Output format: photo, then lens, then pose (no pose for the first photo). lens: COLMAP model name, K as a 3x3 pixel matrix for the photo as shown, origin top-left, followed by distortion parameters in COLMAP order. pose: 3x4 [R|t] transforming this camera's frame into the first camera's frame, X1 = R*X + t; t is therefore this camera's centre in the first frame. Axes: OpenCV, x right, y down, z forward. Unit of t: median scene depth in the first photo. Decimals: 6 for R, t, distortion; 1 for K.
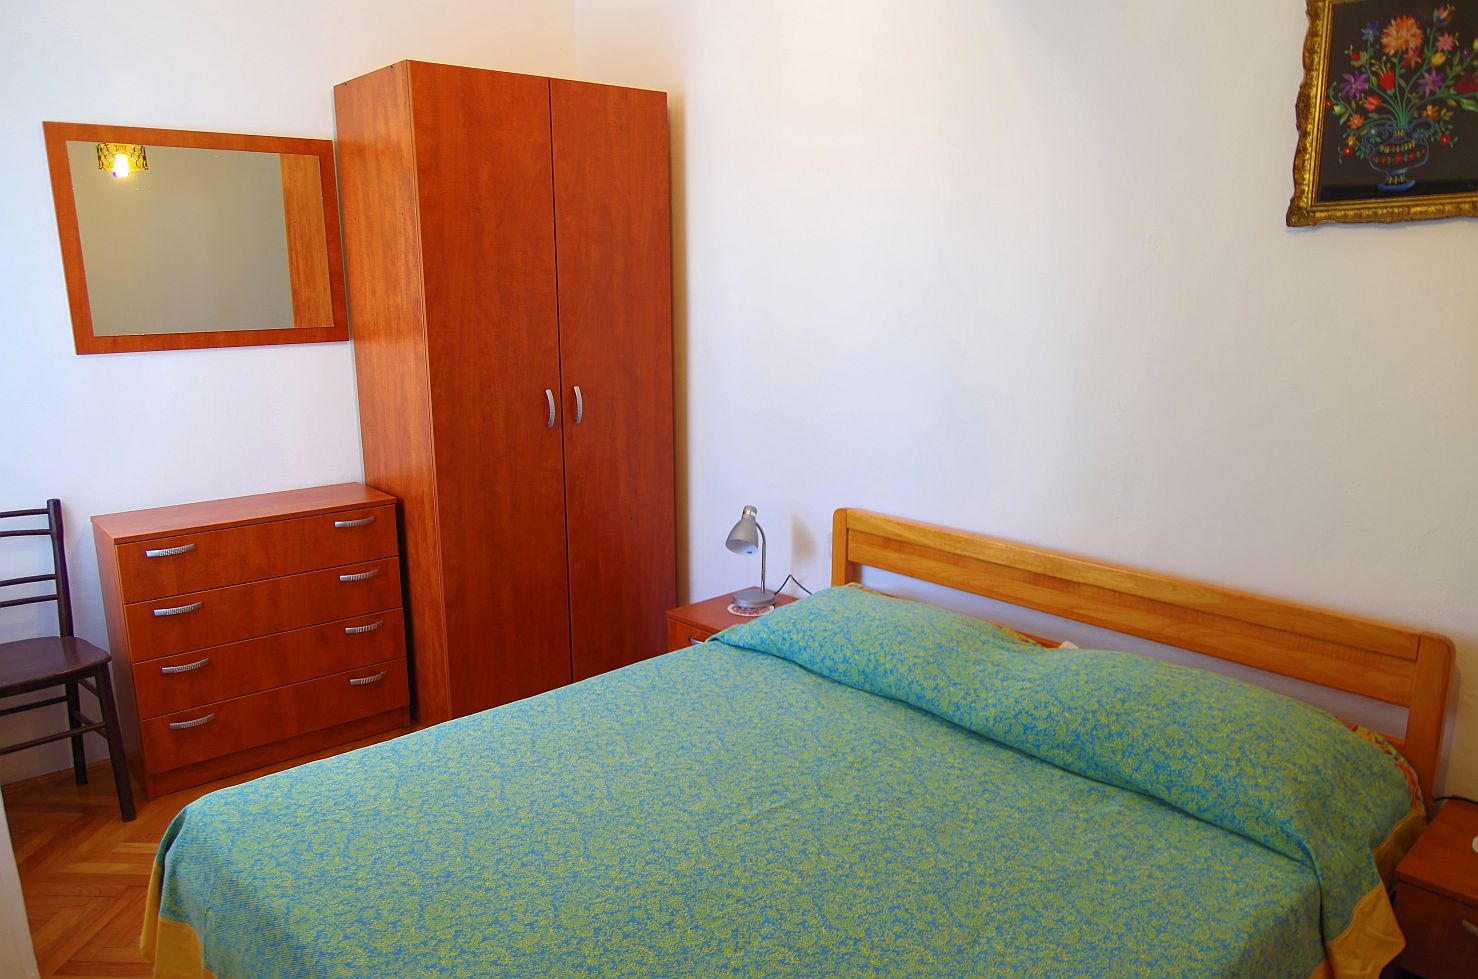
lens RADIAL K [[1053.6, 0, 732.6], [0, 1053.6, 498.4], [0, 0, 1]] dist [-0.009667, 0.006679]
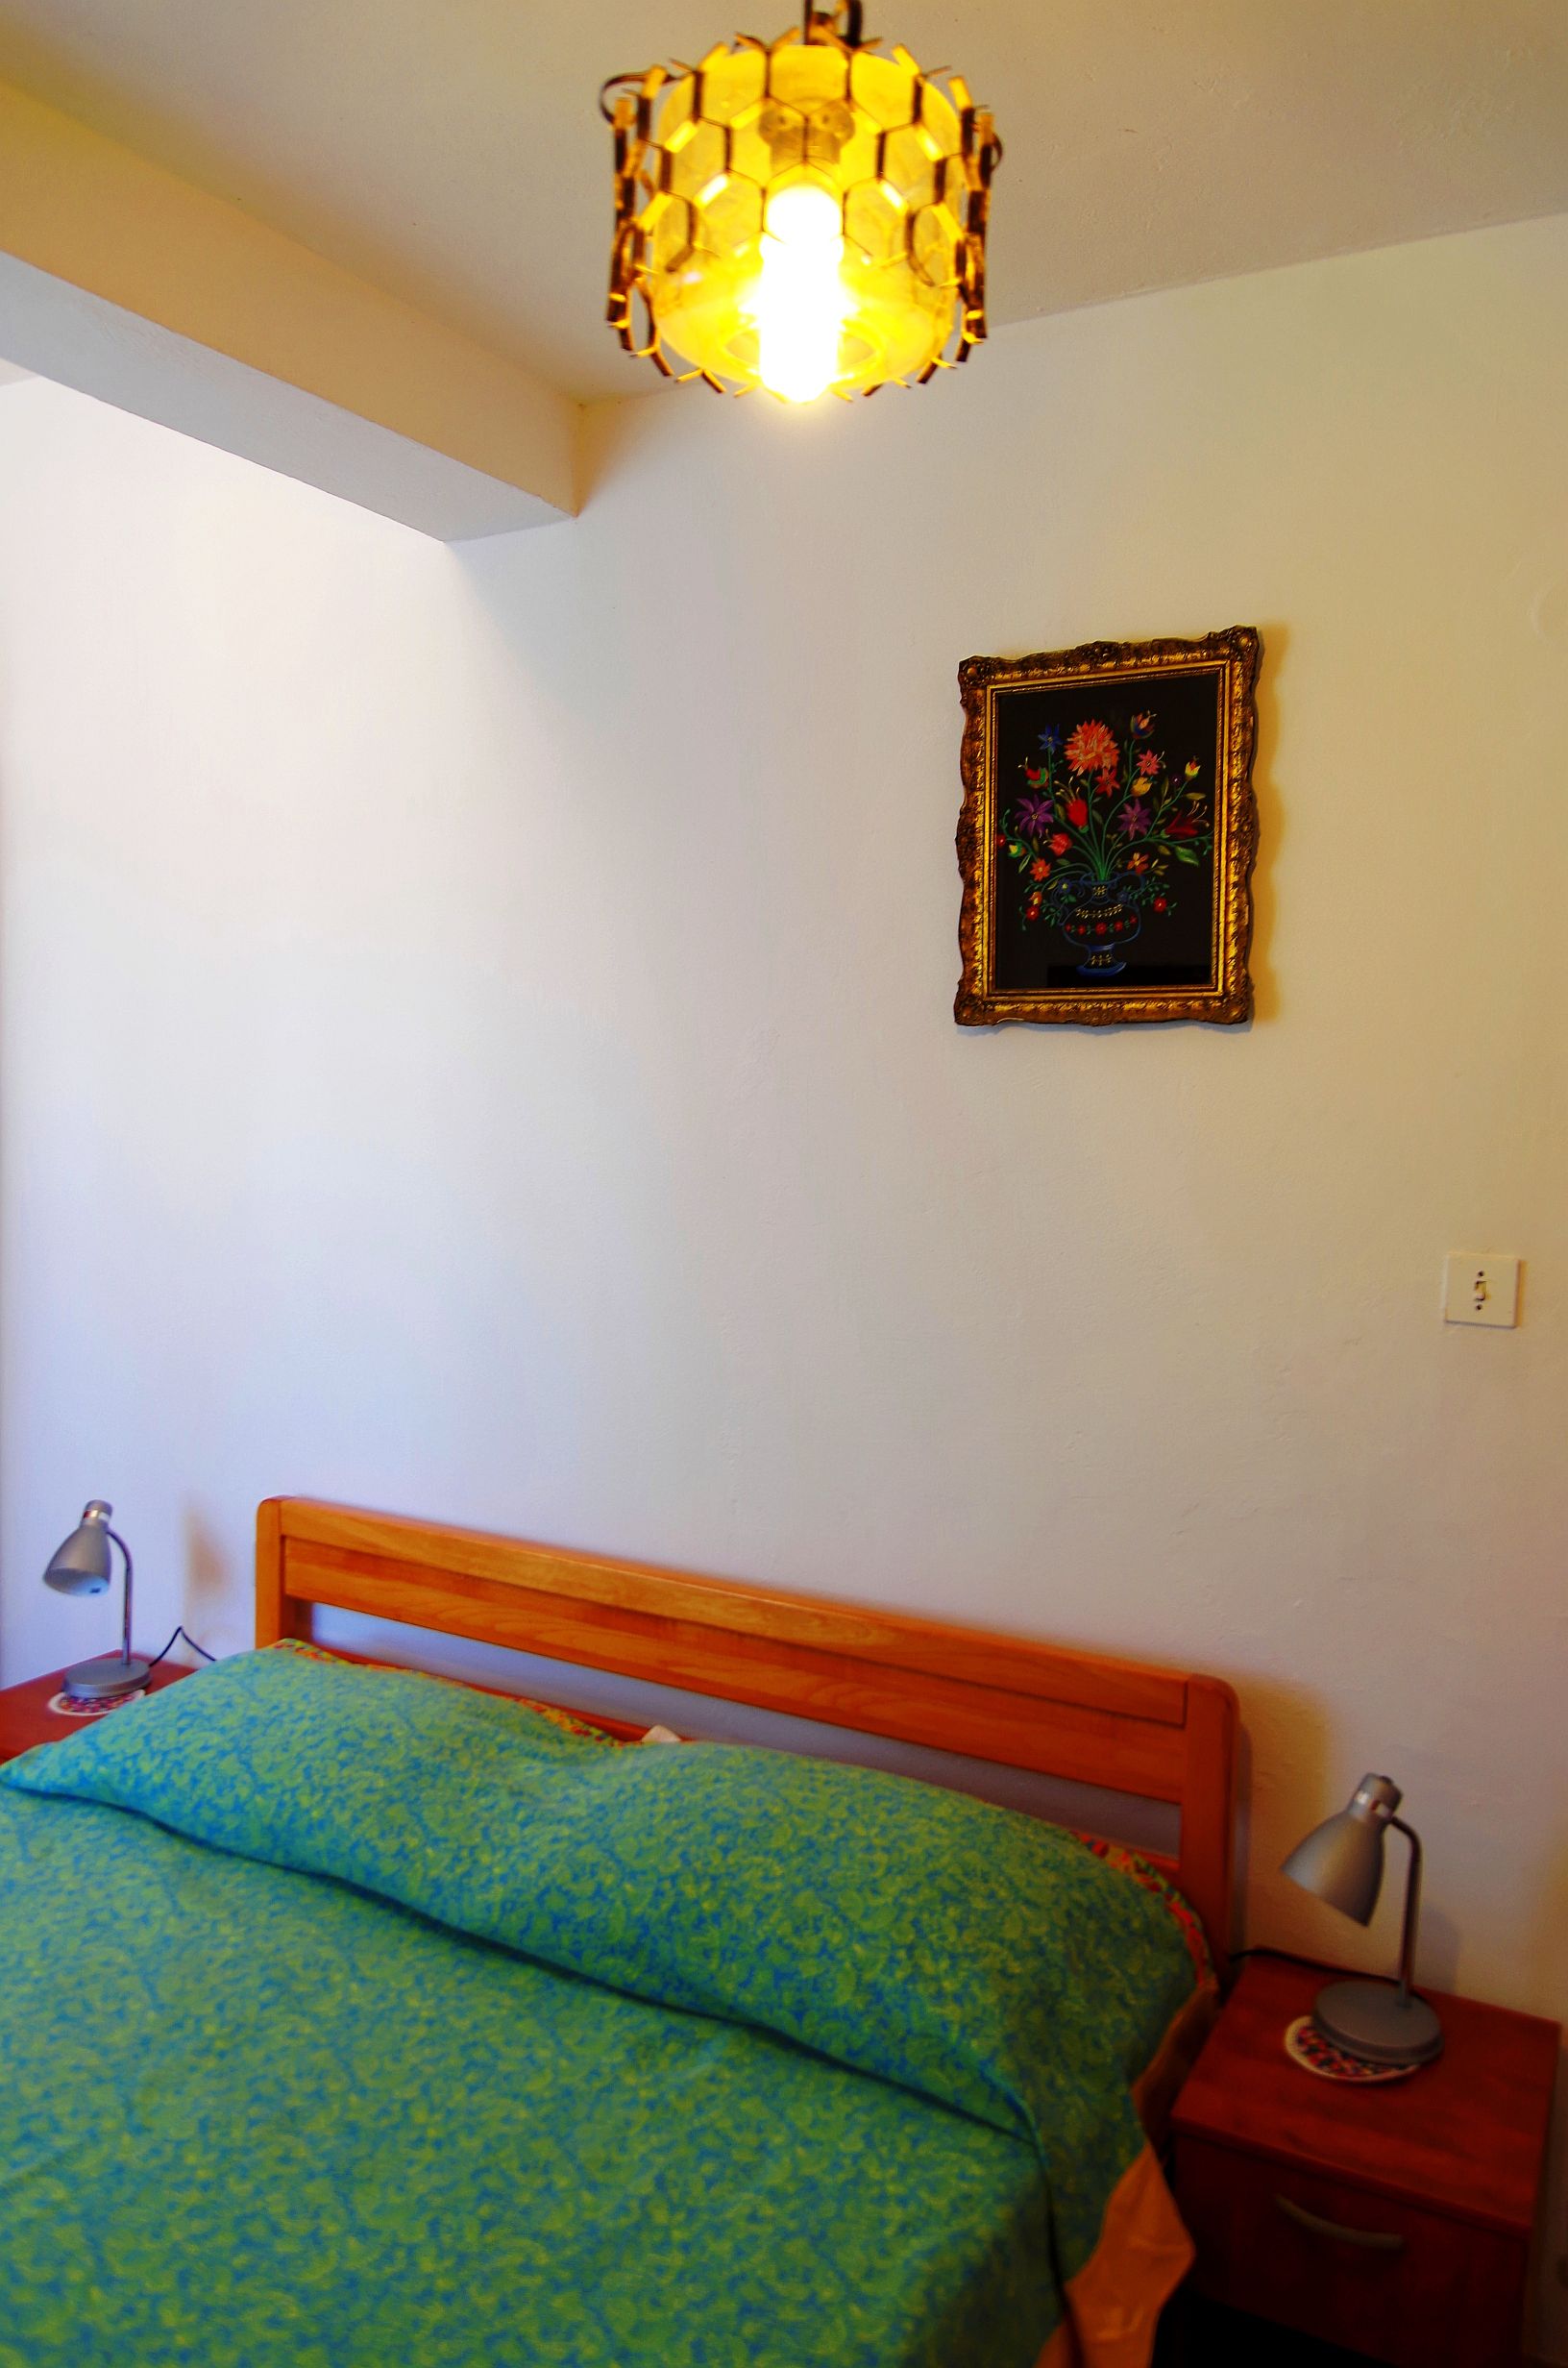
lens RADIAL K [[1687.8, 0, 785.1], [0, 1687.8, 1162.7], [0, 0, 1]] dist [-0.009667, 0.006679]
pose [[0.951011, 0.008752, 0.309034, 0.109105], [0.039445, 0.987994, -0.149369, -0.027715], [-0.306631, 0.154241, 0.939248, 0.087821]]
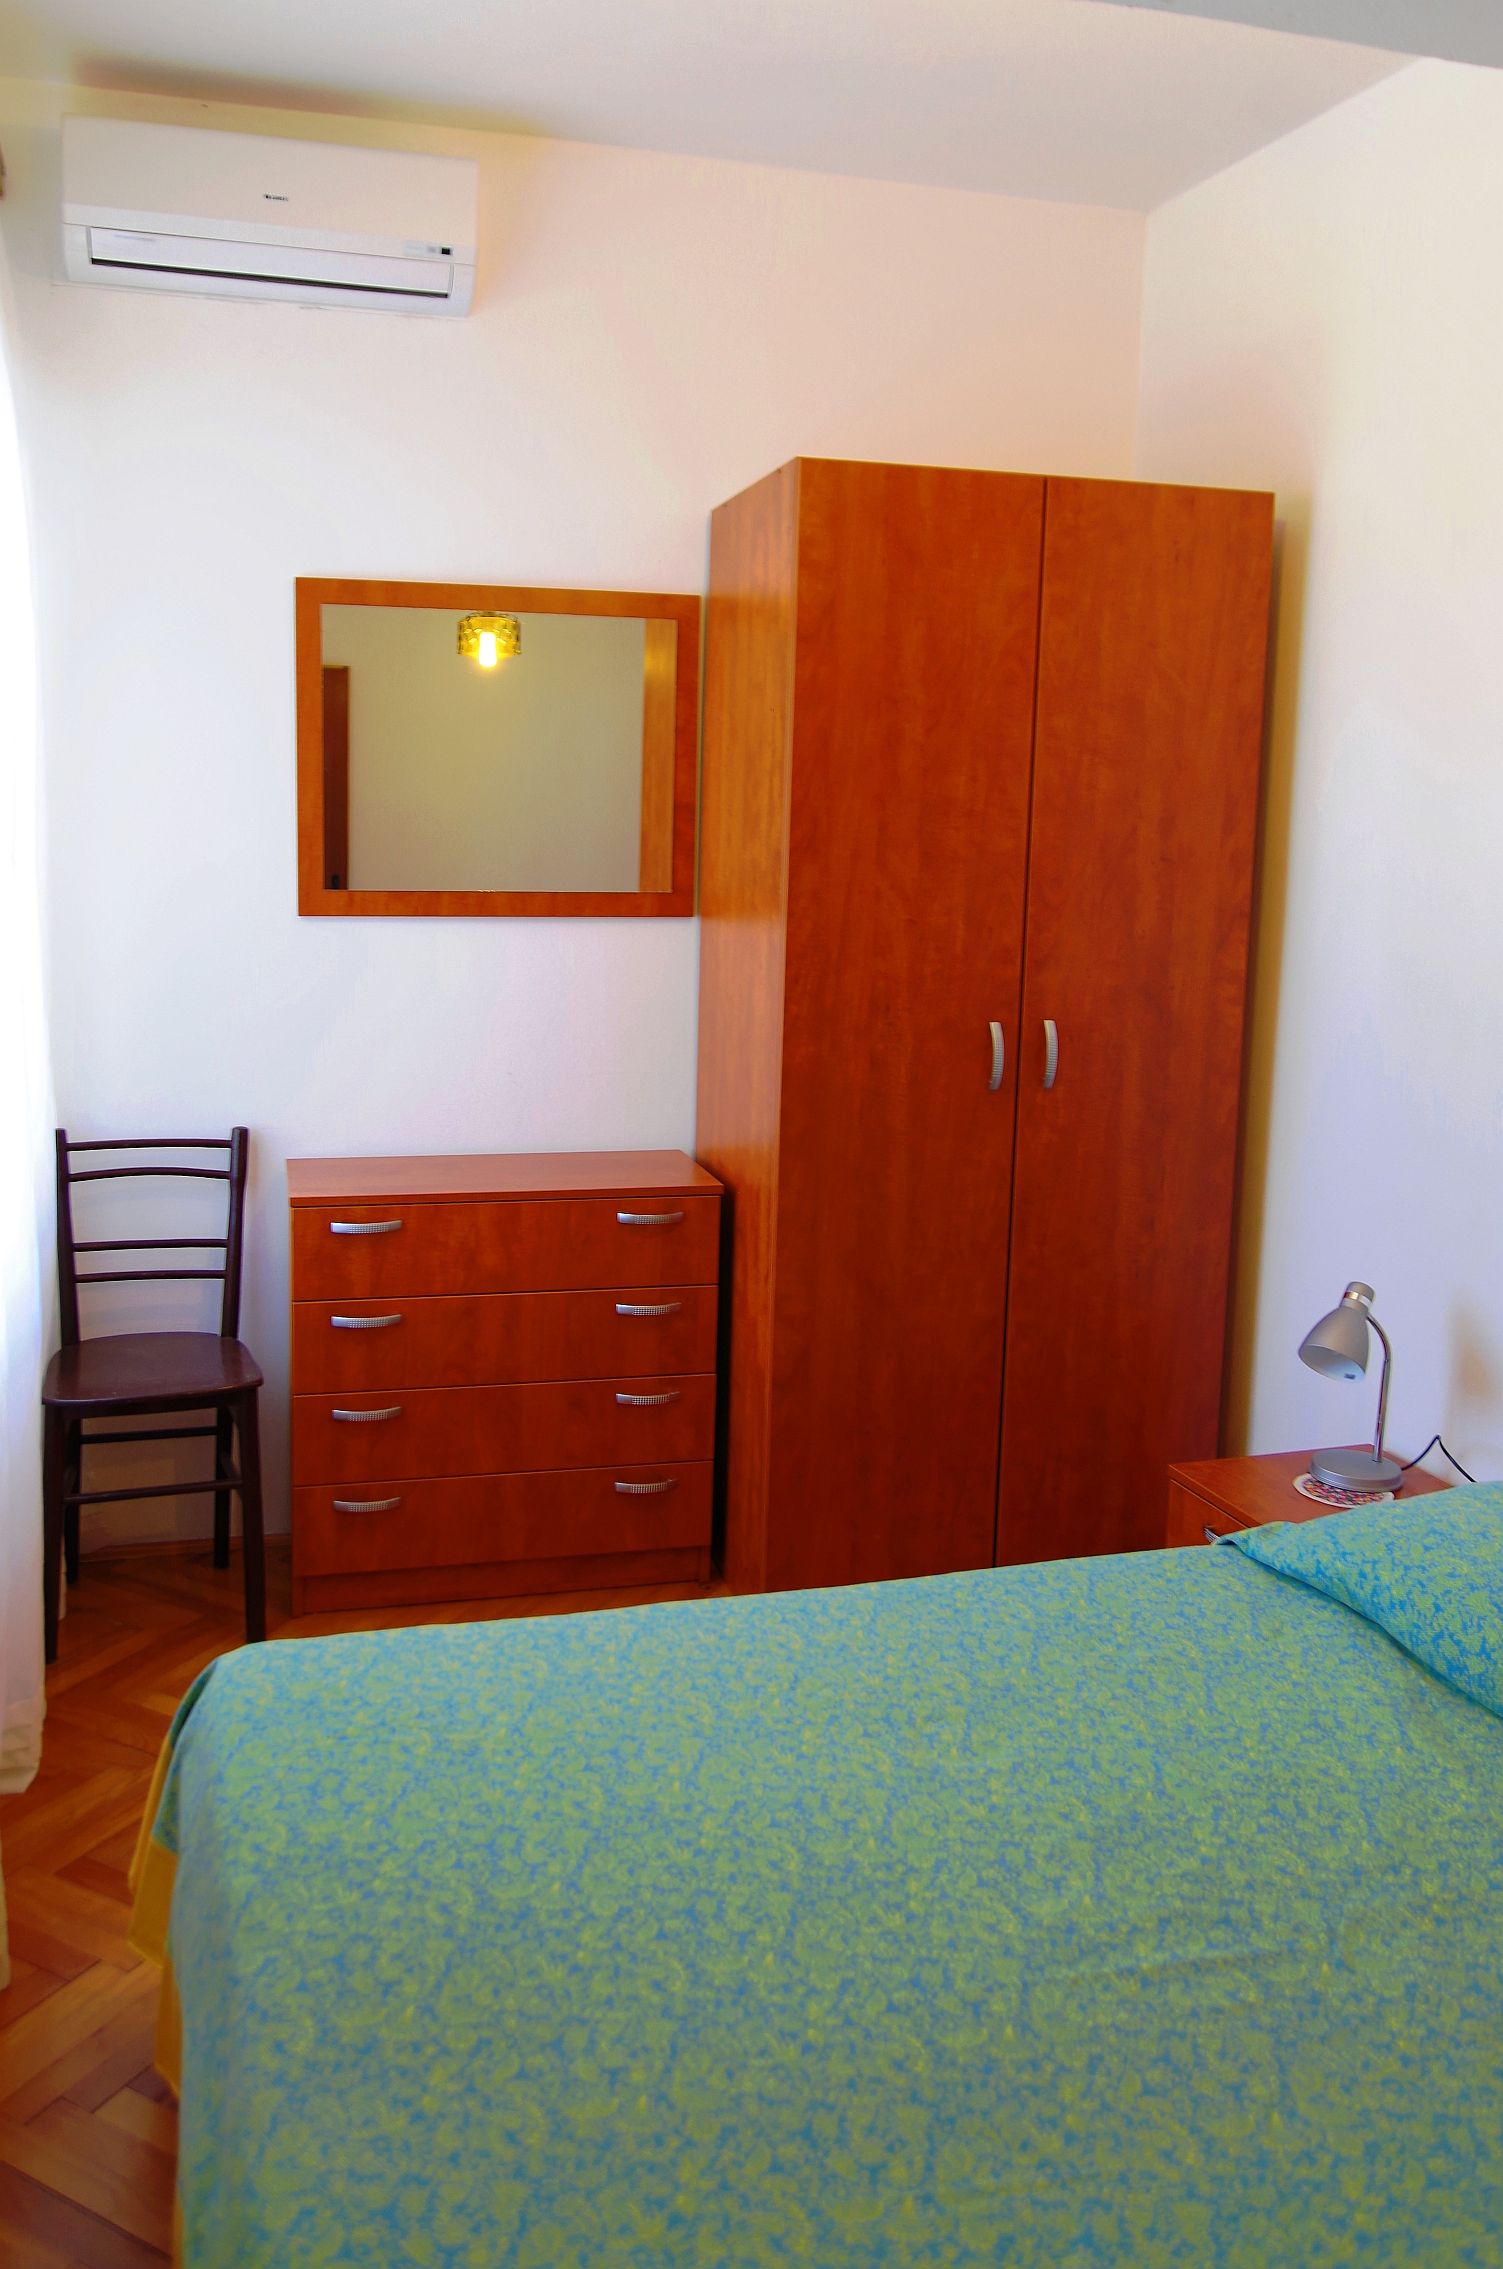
lens RADIAL K [[1745.5, 0, 713.4], [0, 1745.5, 1021.7], [0, 0, 1]] dist [-0.004257, -0.006291]
pose [[0.899254, 0.076190, -0.430741, 0.116242], [-0.119163, 0.990140, -0.073637, -0.023991], [0.420884, 0.117546, 0.899466, 0.147505]]
